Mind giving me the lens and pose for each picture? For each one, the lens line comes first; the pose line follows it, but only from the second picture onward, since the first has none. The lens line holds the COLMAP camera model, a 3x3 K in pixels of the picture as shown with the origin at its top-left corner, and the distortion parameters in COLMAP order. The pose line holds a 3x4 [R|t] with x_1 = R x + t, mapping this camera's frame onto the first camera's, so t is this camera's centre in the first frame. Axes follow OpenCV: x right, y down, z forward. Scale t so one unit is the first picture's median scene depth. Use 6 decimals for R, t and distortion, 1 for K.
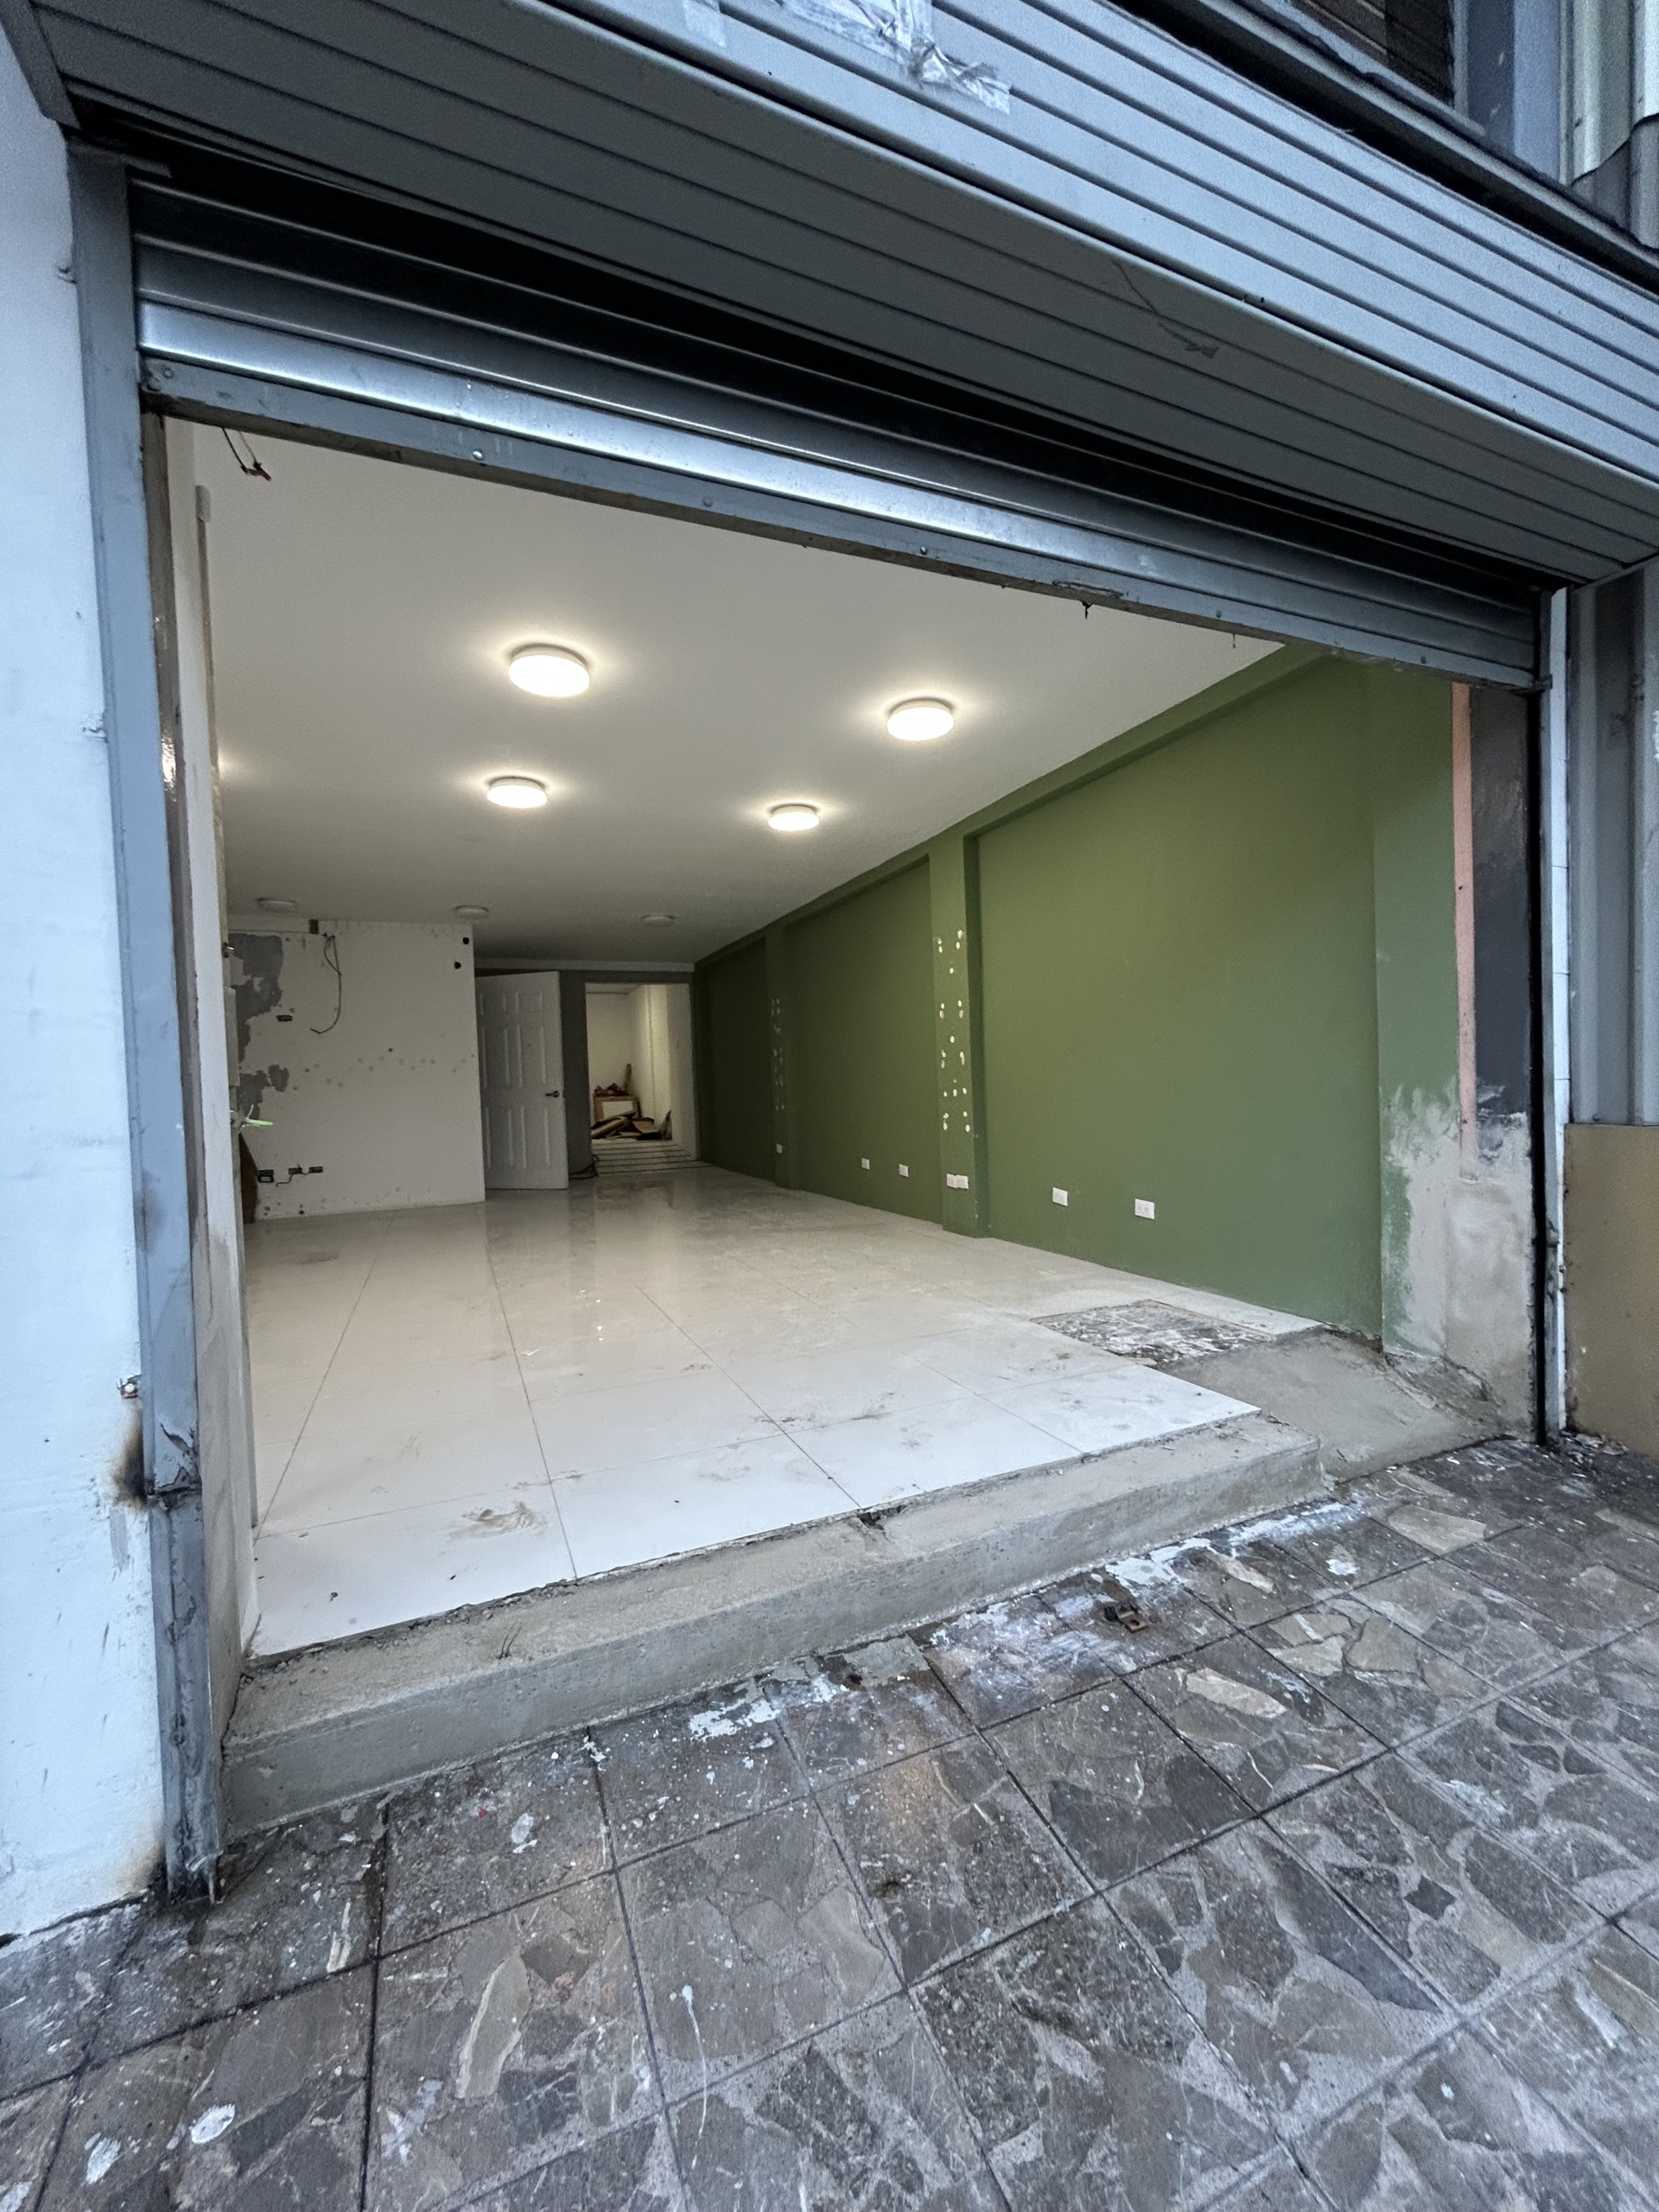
lens RADIAL K [[894.7, 0, 831.8], [0, 894.7, 1108.8], [0, 0, 1]] dist [0.004705, -0.001409]
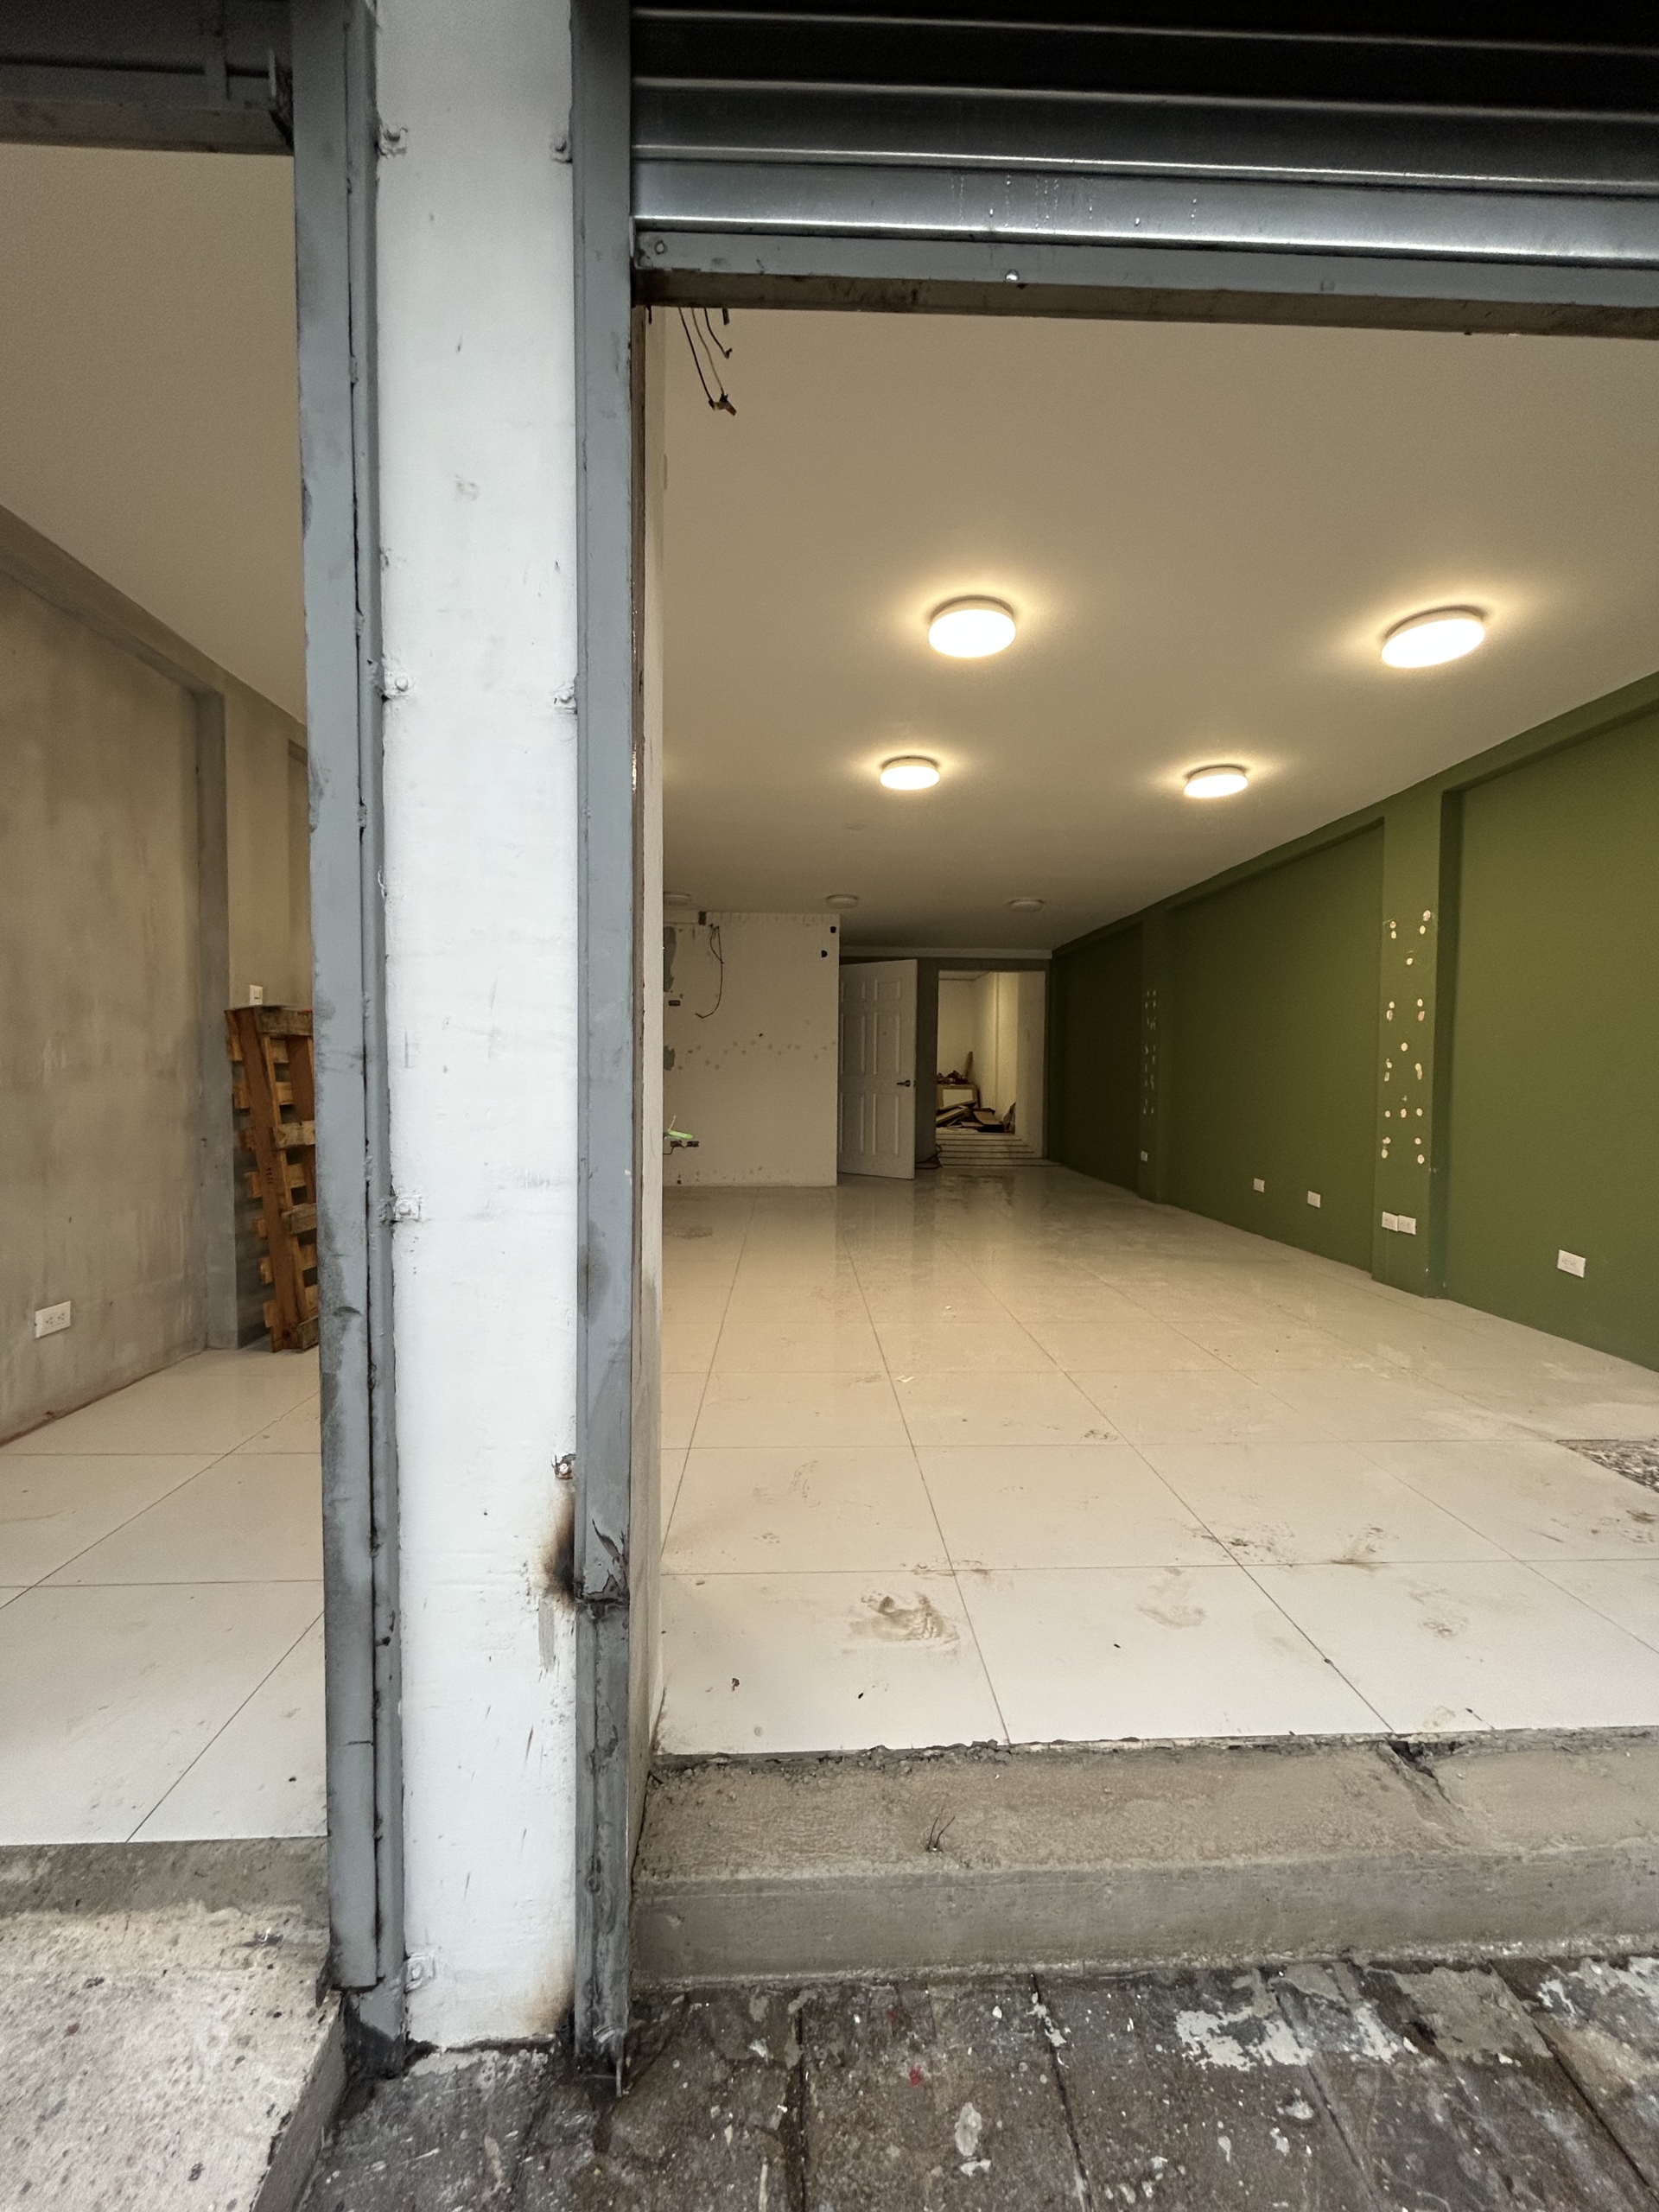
lens RADIAL K [[894.7, 0, 833.1], [0, 894.7, 1108.4], [0, 0, 1]] dist [0.004705, -0.001409]
pose [[0.935250, 0.059259, -0.348992, -0.201317], [-0.053391, 0.998224, 0.026419, -0.054800], [0.349938, -0.006075, 0.936753, 0.220102]]
